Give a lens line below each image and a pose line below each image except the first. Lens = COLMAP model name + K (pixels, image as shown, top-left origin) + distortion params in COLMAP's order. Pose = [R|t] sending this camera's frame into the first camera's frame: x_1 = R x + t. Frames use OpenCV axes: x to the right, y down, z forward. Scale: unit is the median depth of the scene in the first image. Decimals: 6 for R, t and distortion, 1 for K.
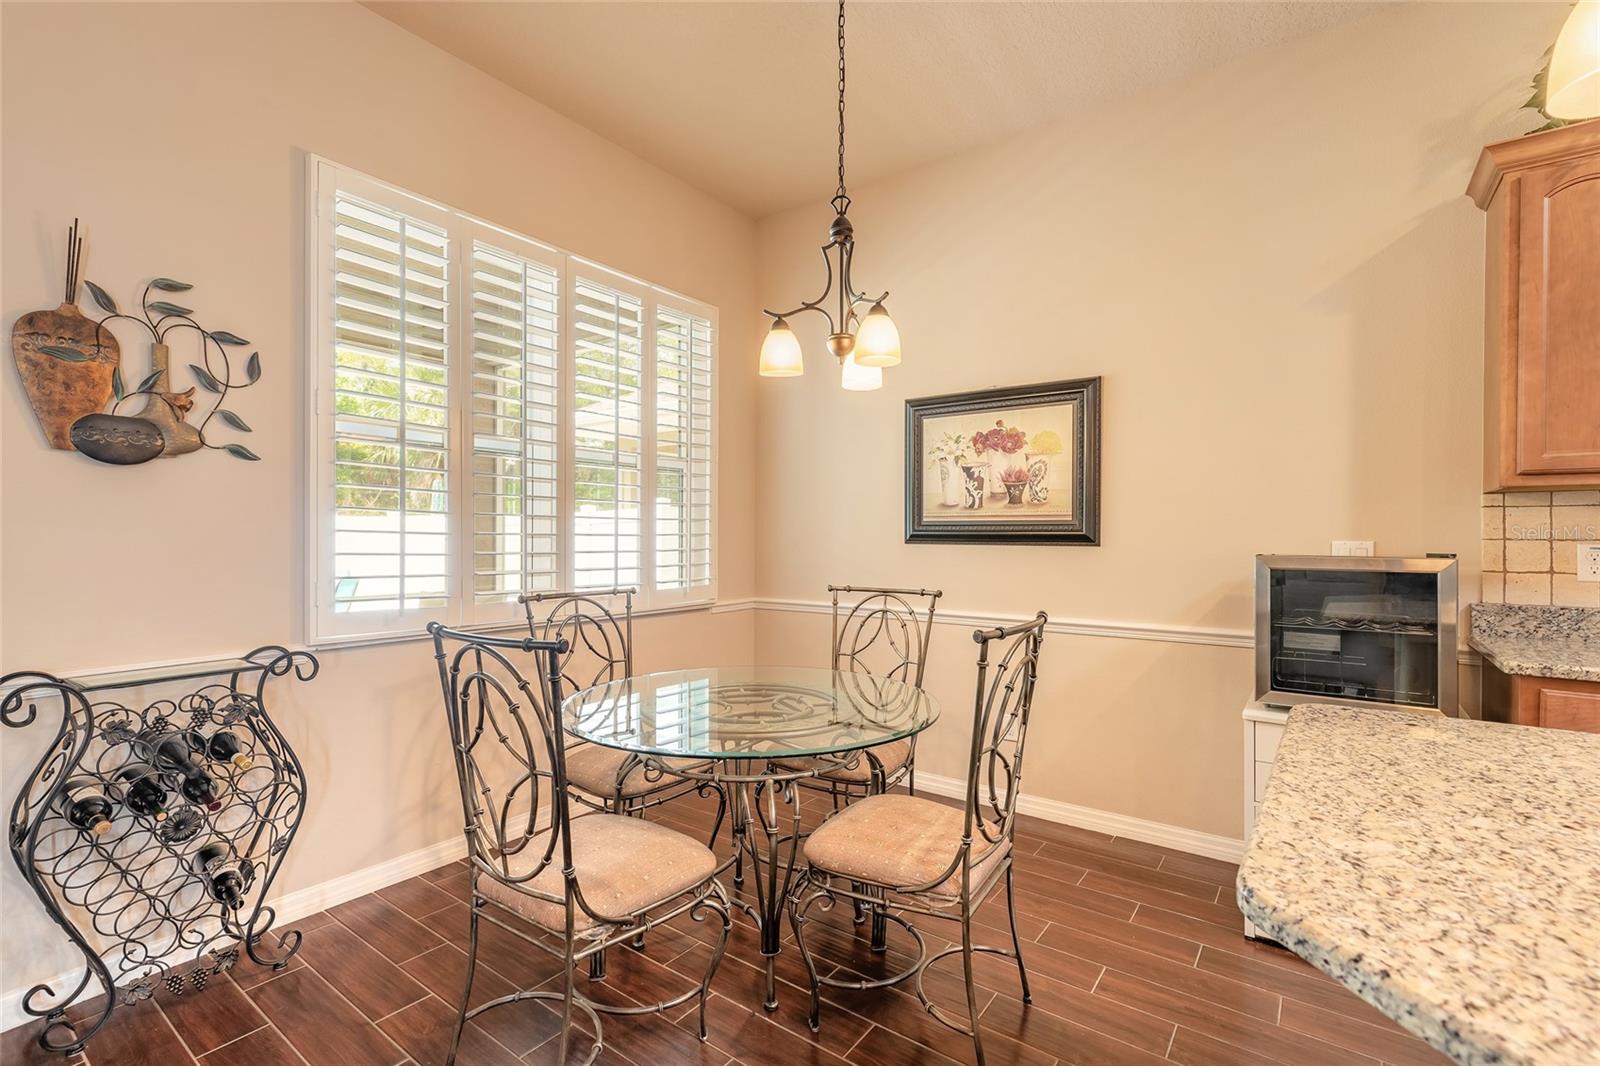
lens RADIAL K [[727.5, 0, 800.0], [0, 727.5, 533.0], [0, 0, 1]] dist [0.009128, -0.000168]
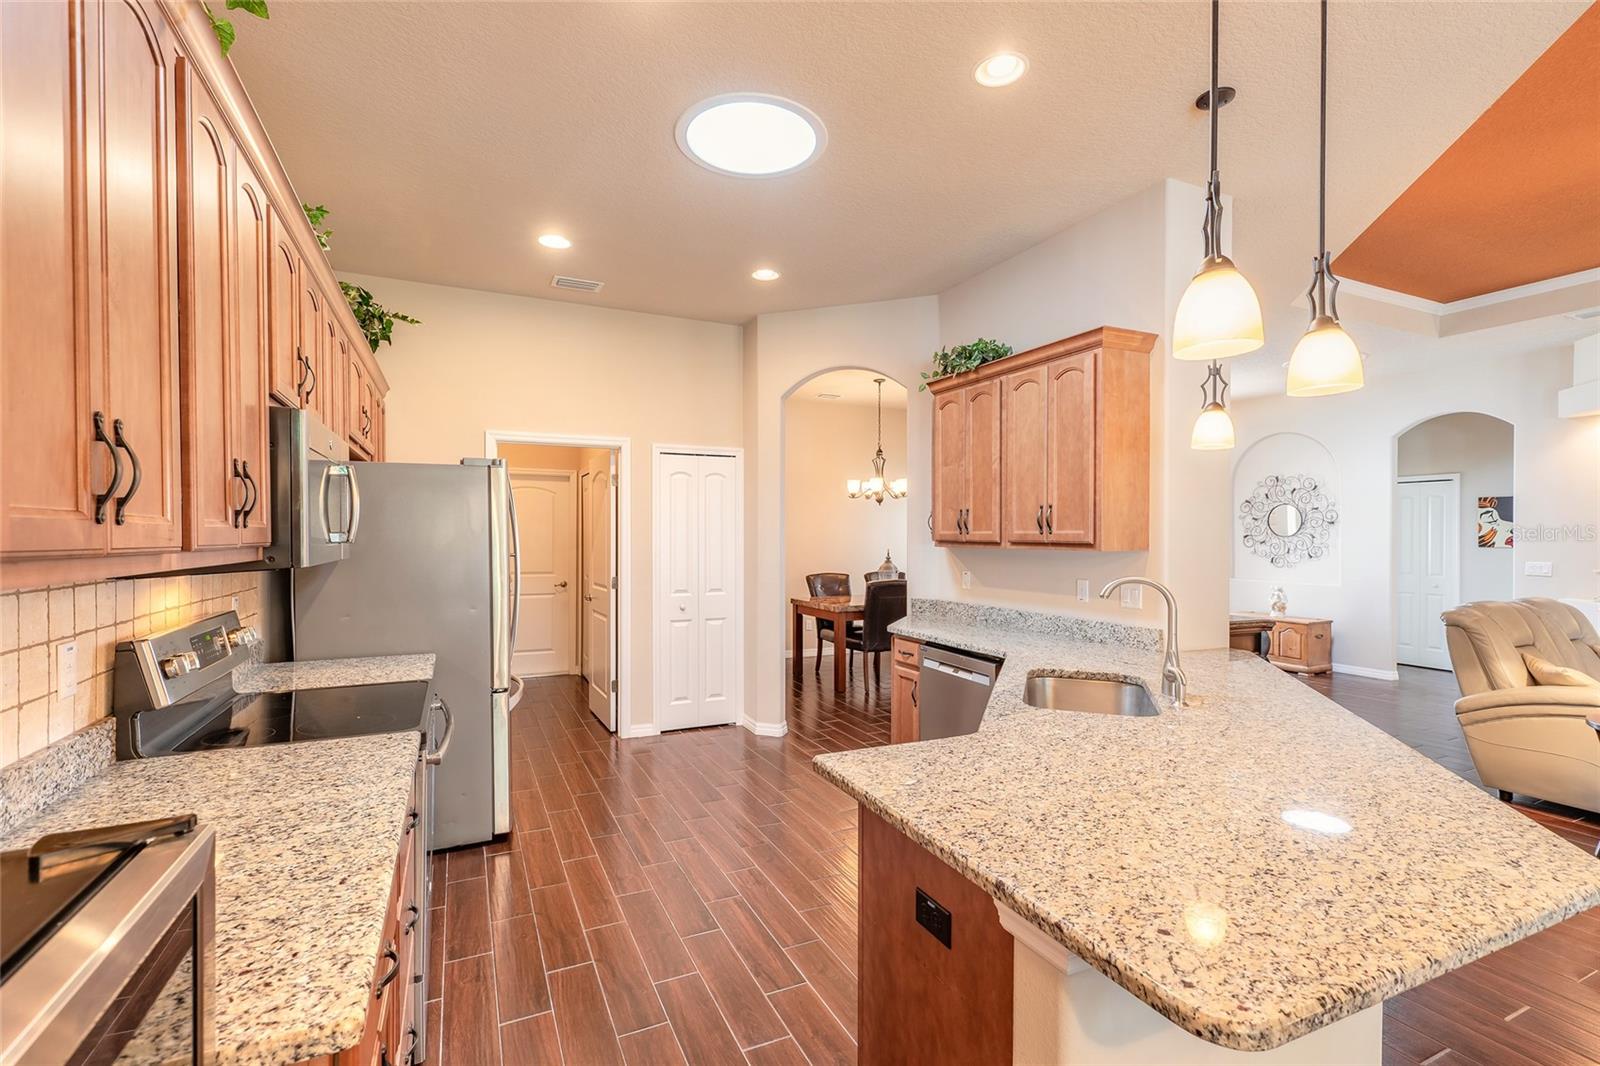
lens RADIAL K [[726.9, 0, 795.8], [0, 726.9, 538.4], [0, 0, 1]] dist [0.003799, 0.000160]
pose [[-0.877331, -0.010637, 0.479769, 0.518366], [-0.008371, 0.999941, 0.006862, -0.102296], [-0.479814, 0.002004, -0.877368, 1.194442]]
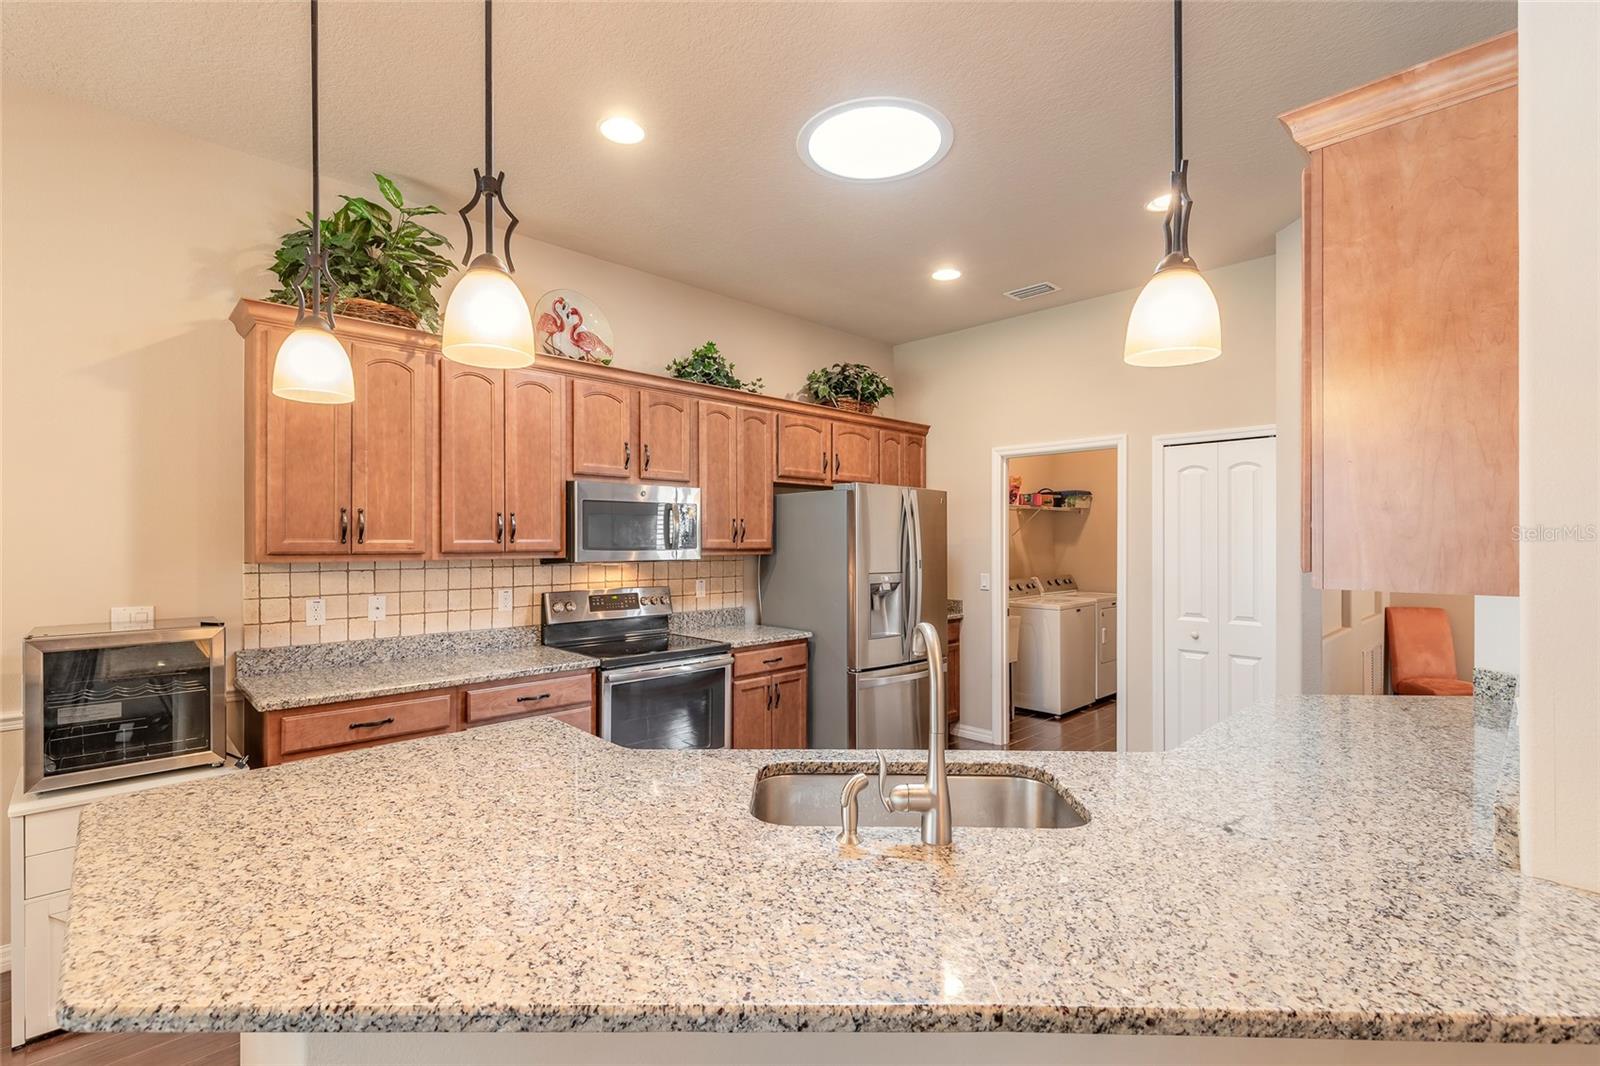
lens RADIAL K [[726.9, 0, 795.8], [0, 726.9, 538.4], [0, 0, 1]] dist [0.003799, 0.000160]
pose [[0.176953, -0.006950, 0.984195, -0.152556], [0.000483, 0.999976, 0.006975, -0.125941], [-0.984219, -0.000759, 0.176952, -0.178010]]
